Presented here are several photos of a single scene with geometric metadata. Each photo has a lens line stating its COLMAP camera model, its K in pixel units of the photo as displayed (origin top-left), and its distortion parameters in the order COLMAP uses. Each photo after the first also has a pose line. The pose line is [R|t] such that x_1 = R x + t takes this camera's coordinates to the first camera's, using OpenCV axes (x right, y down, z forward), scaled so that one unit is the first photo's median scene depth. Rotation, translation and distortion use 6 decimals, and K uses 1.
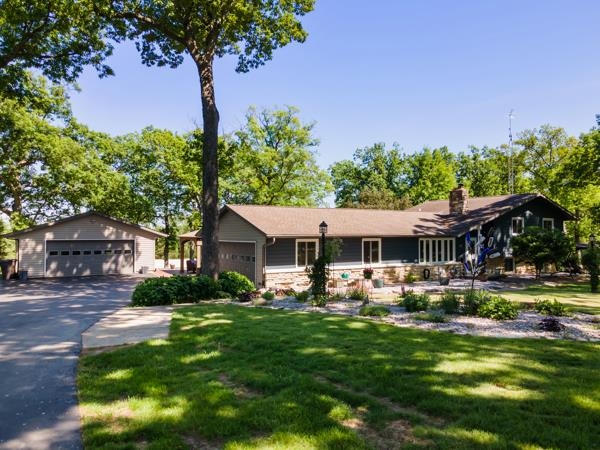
lens RADIAL K [[442.7, 0, 300.0], [0, 442.7, 225.0], [0, 0, 1]] dist [0.038449, -0.000927]
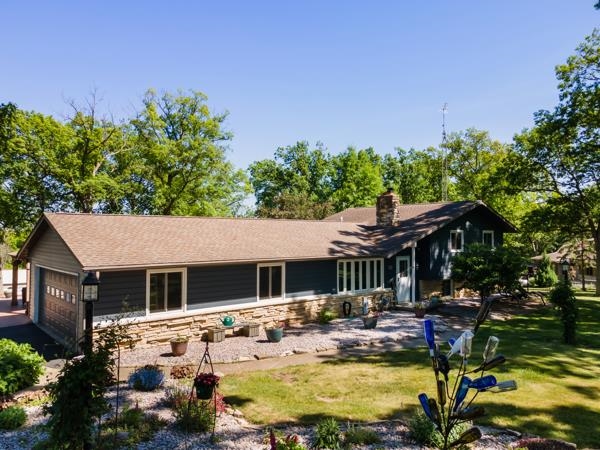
lens RADIAL K [[442.7, 0, 300.0], [0, 442.7, 225.0], [0, 0, 1]] dist [0.038449, -0.000927]
pose [[0.987807, 0.004933, 0.155607, 0.076924], [-0.004402, 0.999983, -0.003758, -0.021414], [-0.155623, 0.003027, 0.987812, 0.236529]]
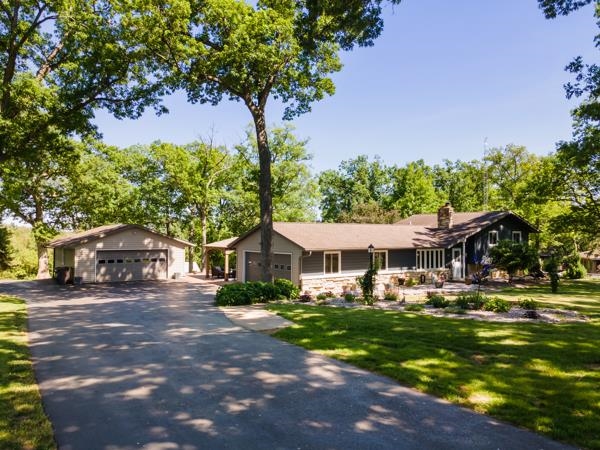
lens RADIAL K [[442.7, 0, 300.0], [0, 442.7, 225.0], [0, 0, 1]] dist [0.038449, -0.000927]
pose [[0.997611, 0.004316, 0.068944, -0.116608], [-0.004155, 0.999988, -0.002475, -0.027857], [-0.068954, 0.002183, 0.997617, -0.167359]]
